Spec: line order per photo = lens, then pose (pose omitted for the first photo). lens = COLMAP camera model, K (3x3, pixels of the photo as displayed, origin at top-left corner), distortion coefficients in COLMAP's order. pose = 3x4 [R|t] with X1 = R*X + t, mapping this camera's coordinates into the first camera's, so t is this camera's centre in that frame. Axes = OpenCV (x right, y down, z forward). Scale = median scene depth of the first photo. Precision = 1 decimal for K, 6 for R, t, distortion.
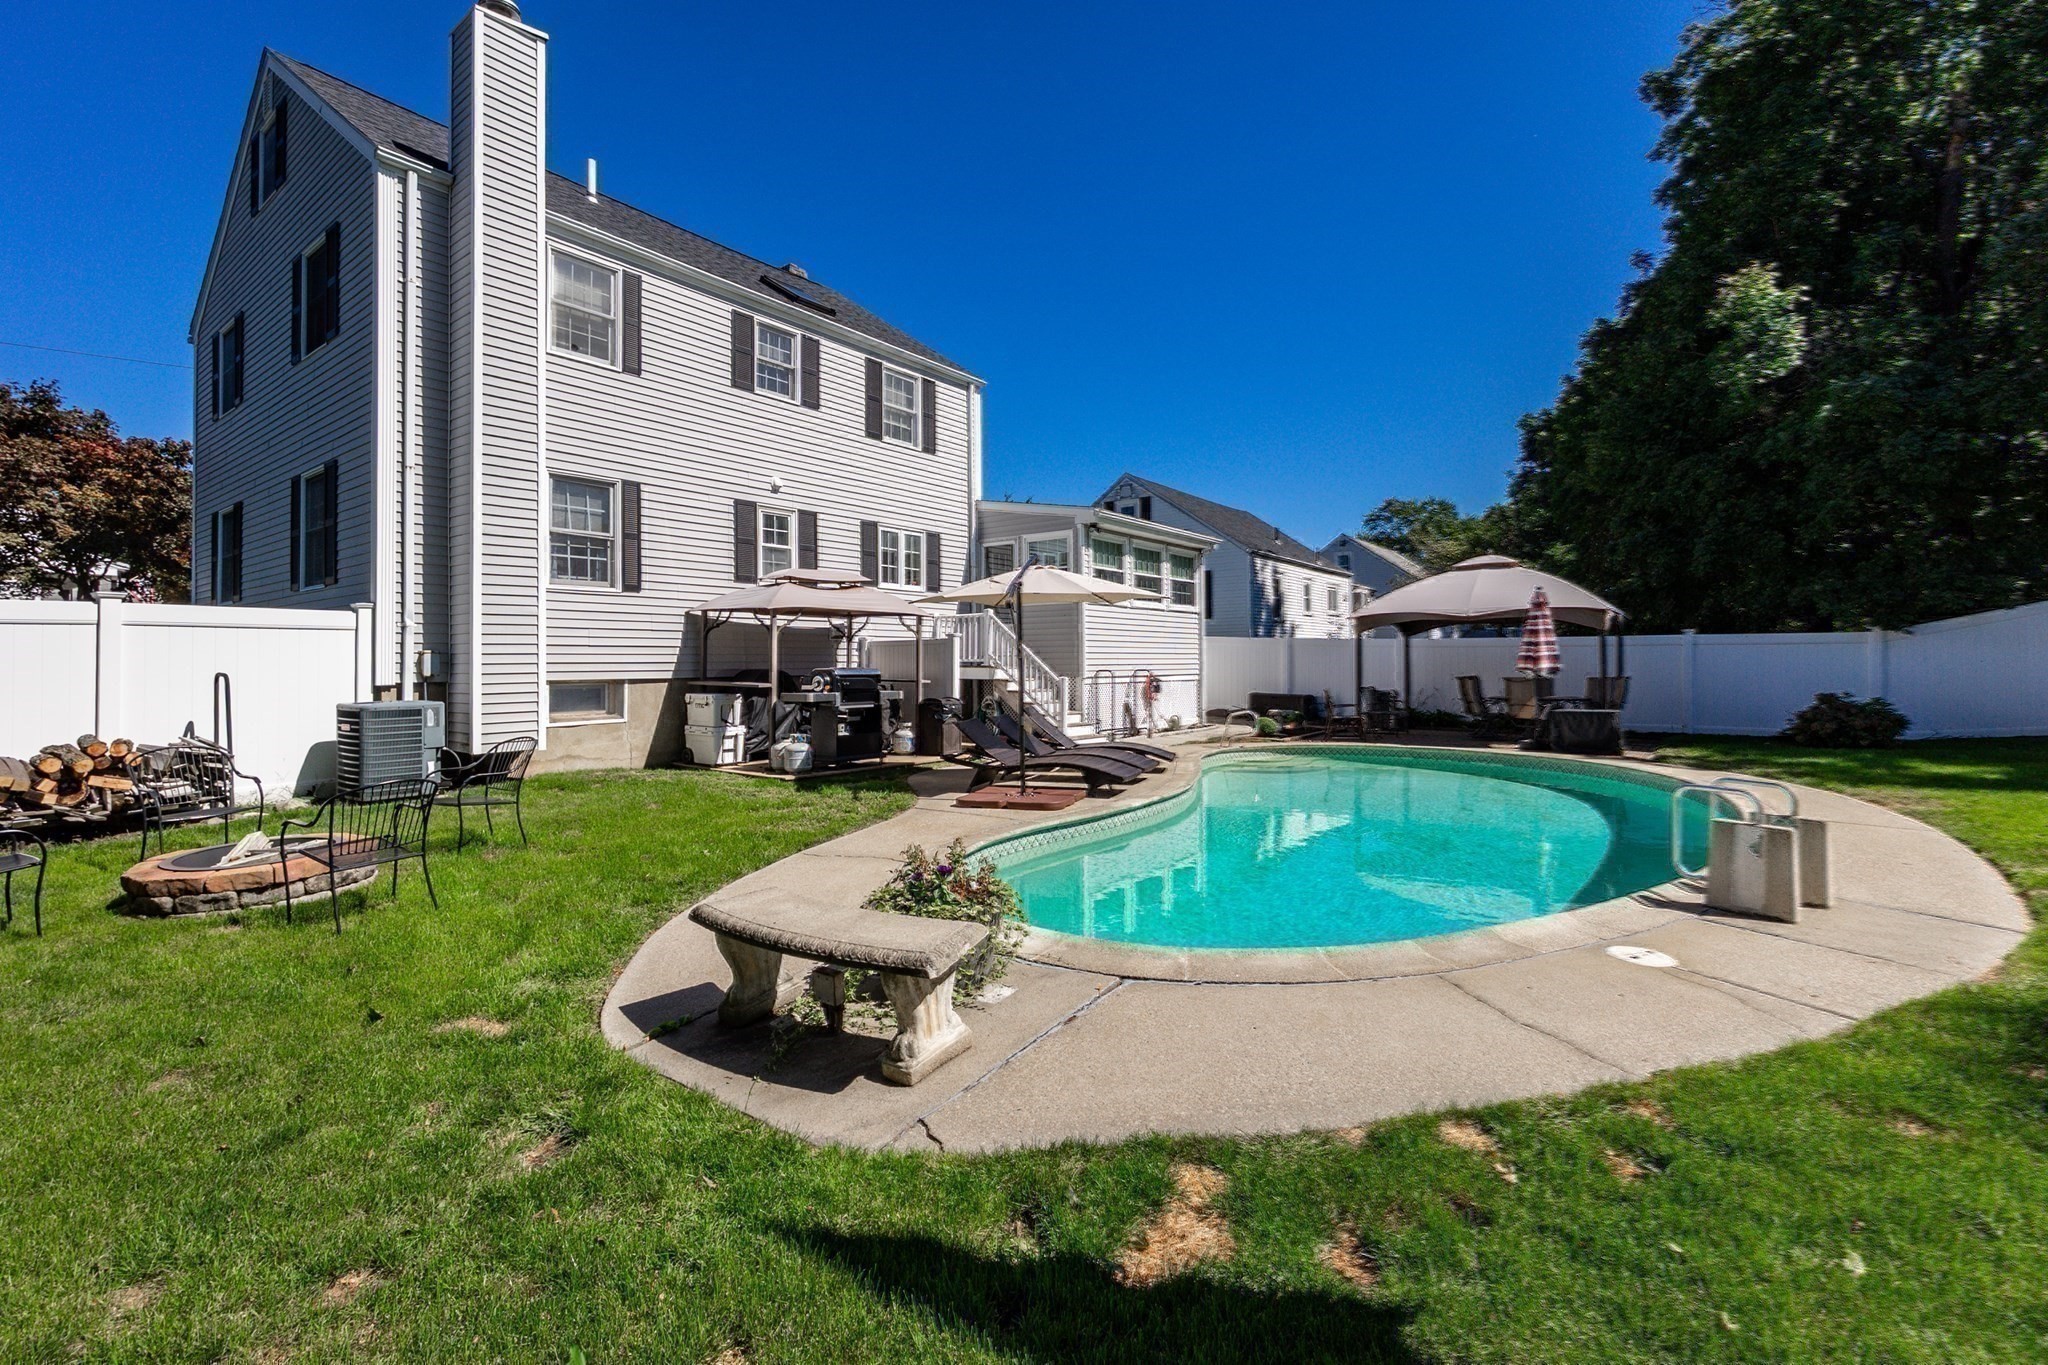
lens RADIAL K [[925.9, 0, 1006.0], [0, 925.9, 664.2], [0, 0, 1]] dist [-0.003086, 0.000788]
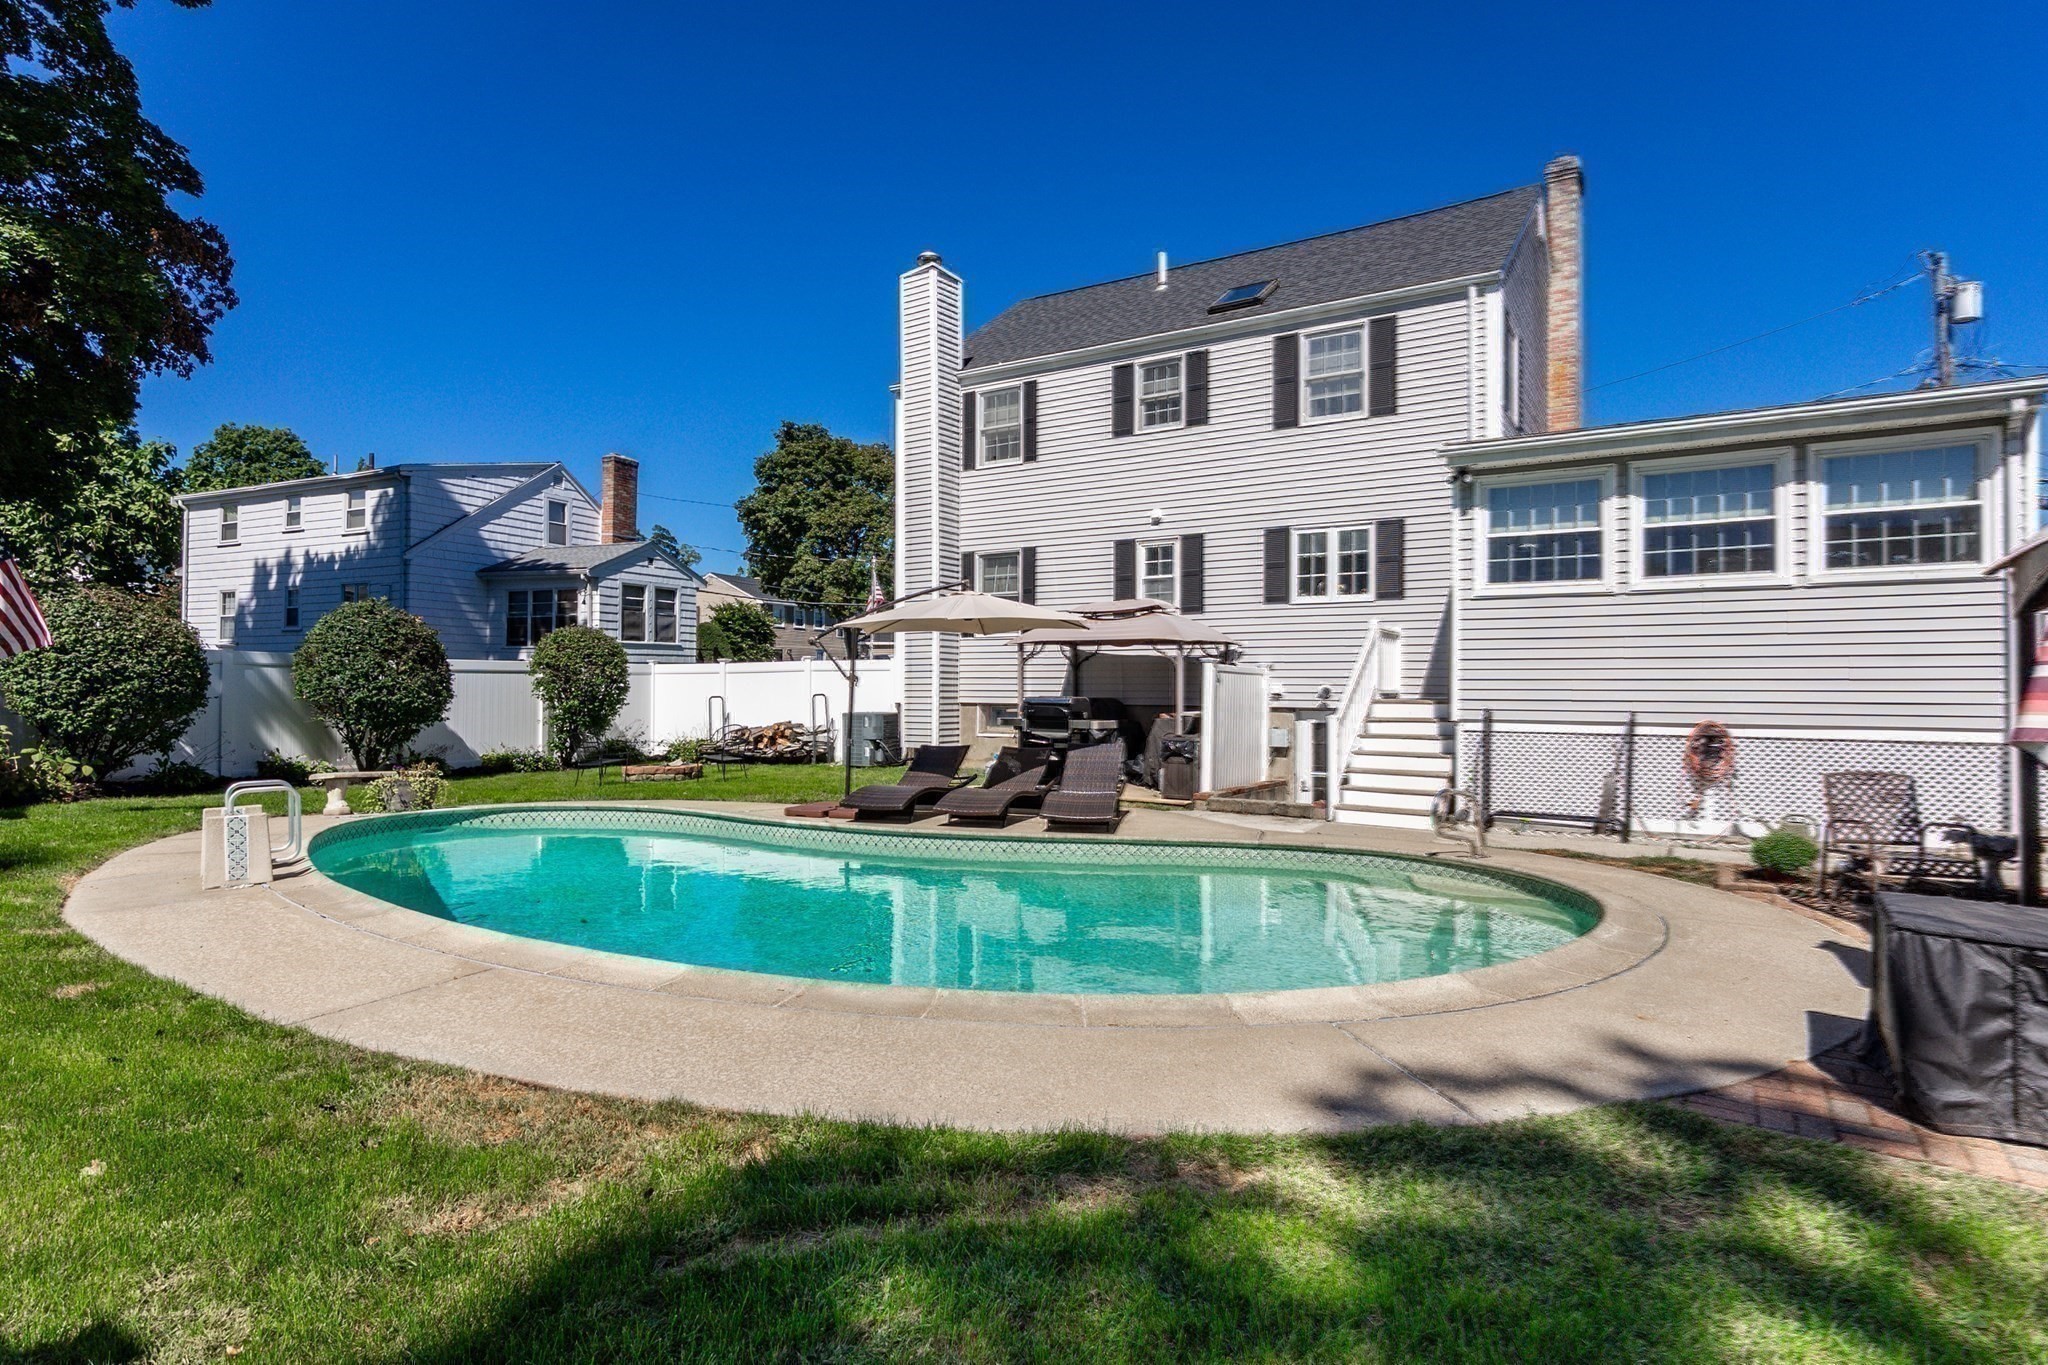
lens RADIAL K [[1062.5, 0, 1029.3], [0, 1062.5, 682.6], [0, 0, 1]] dist [-0.006032, 0.005320]
pose [[0.079773, -0.000146, -0.996813, 0.864371], [-0.001107, 0.999999, -0.000235, -0.011583], [0.996812, 0.001122, 0.079772, 0.740017]]
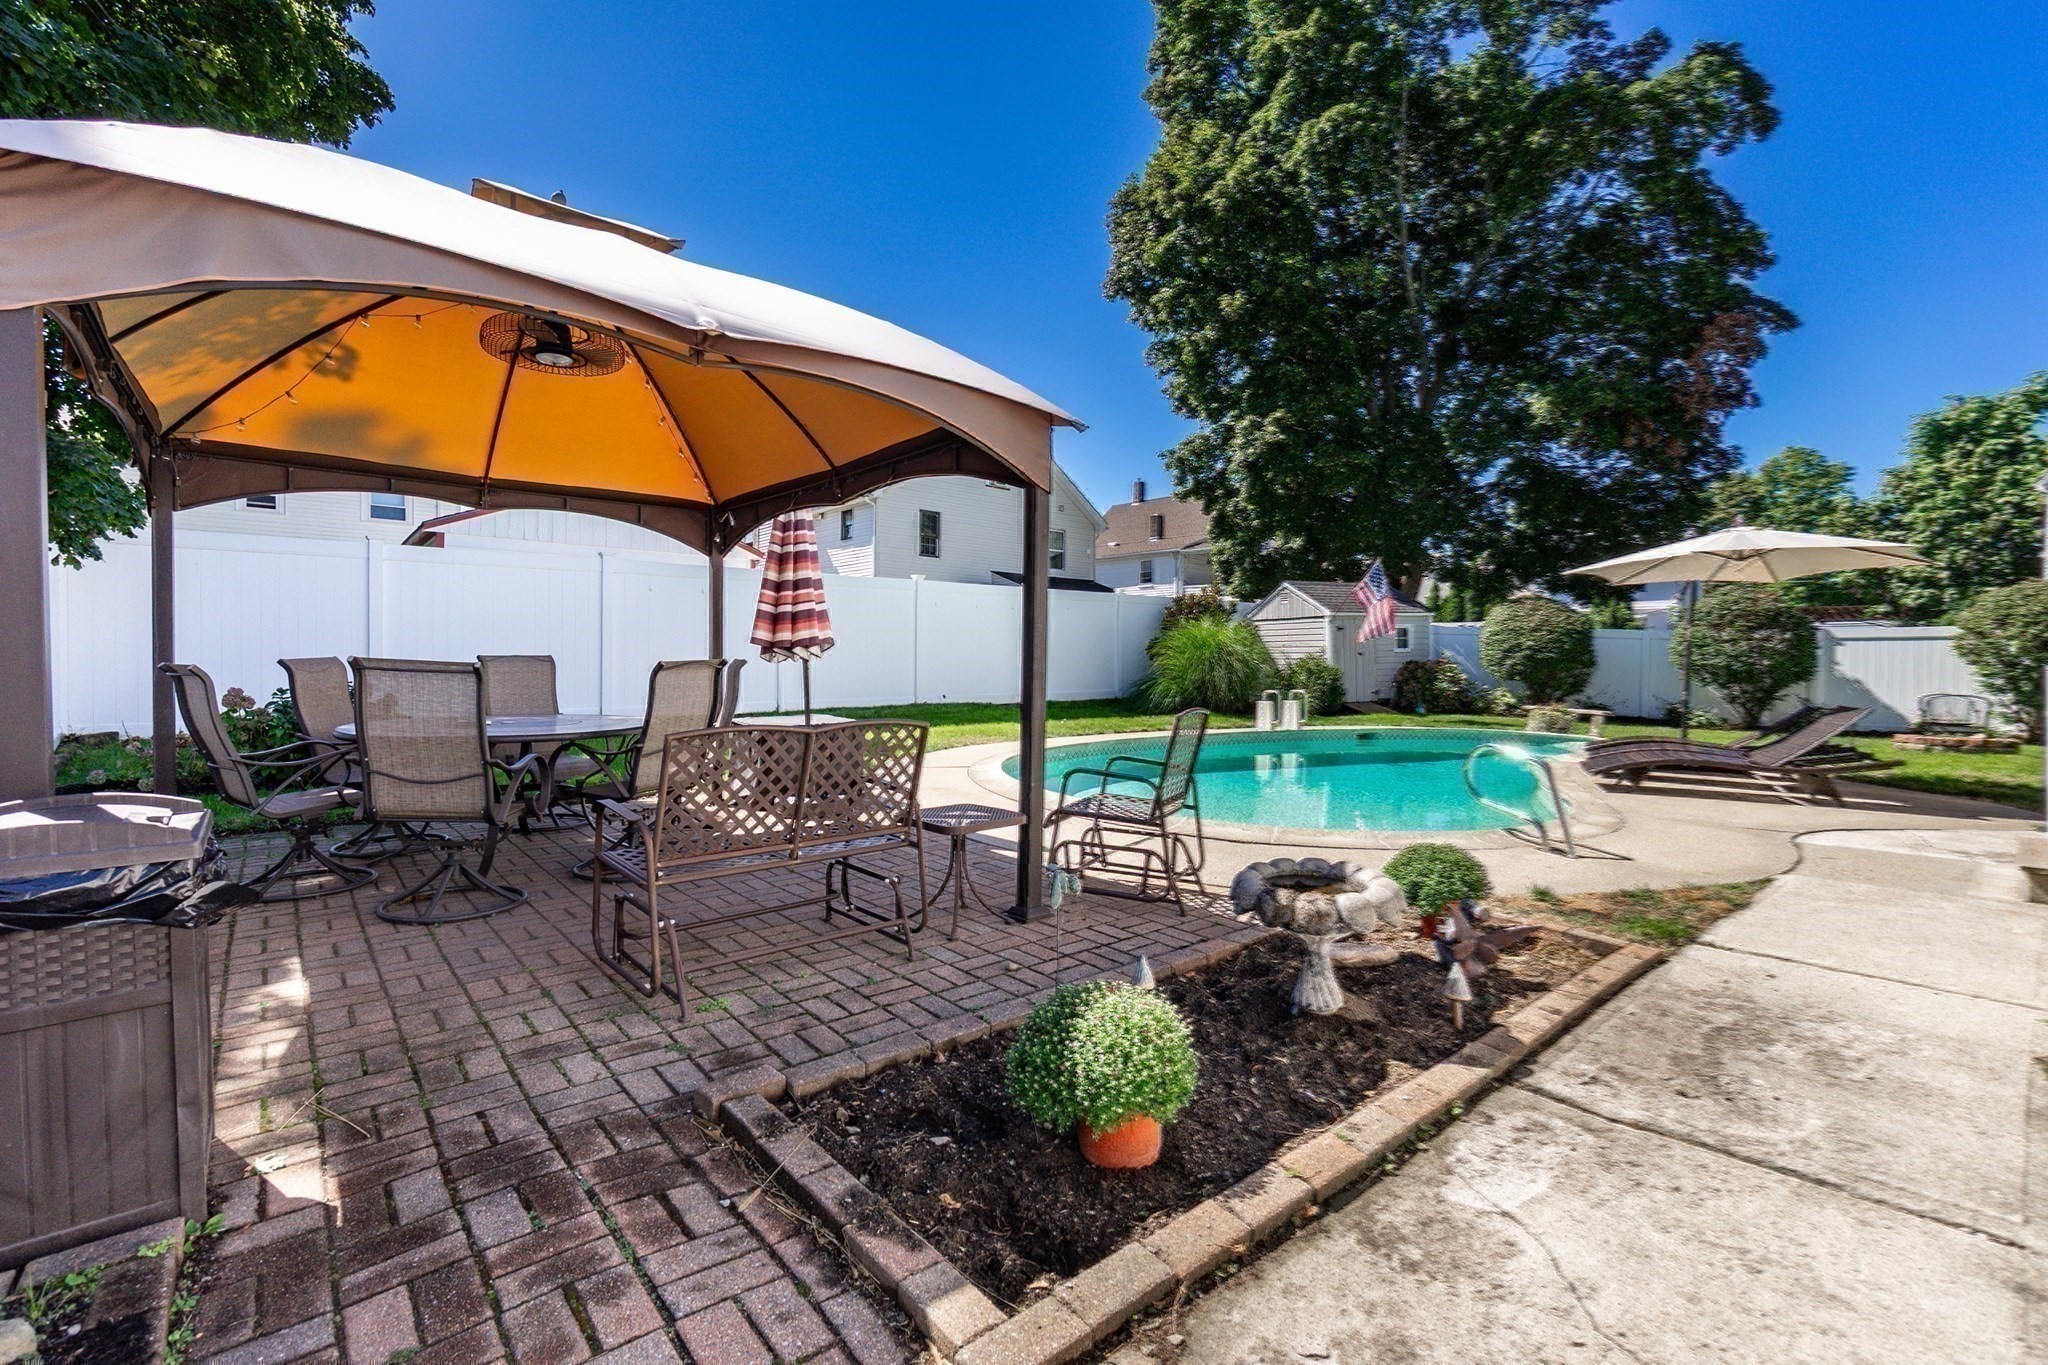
lens RADIAL K [[925.9, 0, 1014.3], [0, 925.9, 686.3], [0, 0, 1]] dist [-0.003086, 0.000788]
pose [[-0.982947, -0.004952, 0.183822, 0.408171], [-0.001917, 0.999859, 0.016686, 0.017367], [-0.183879, 0.016049, -0.982818, 1.496674]]
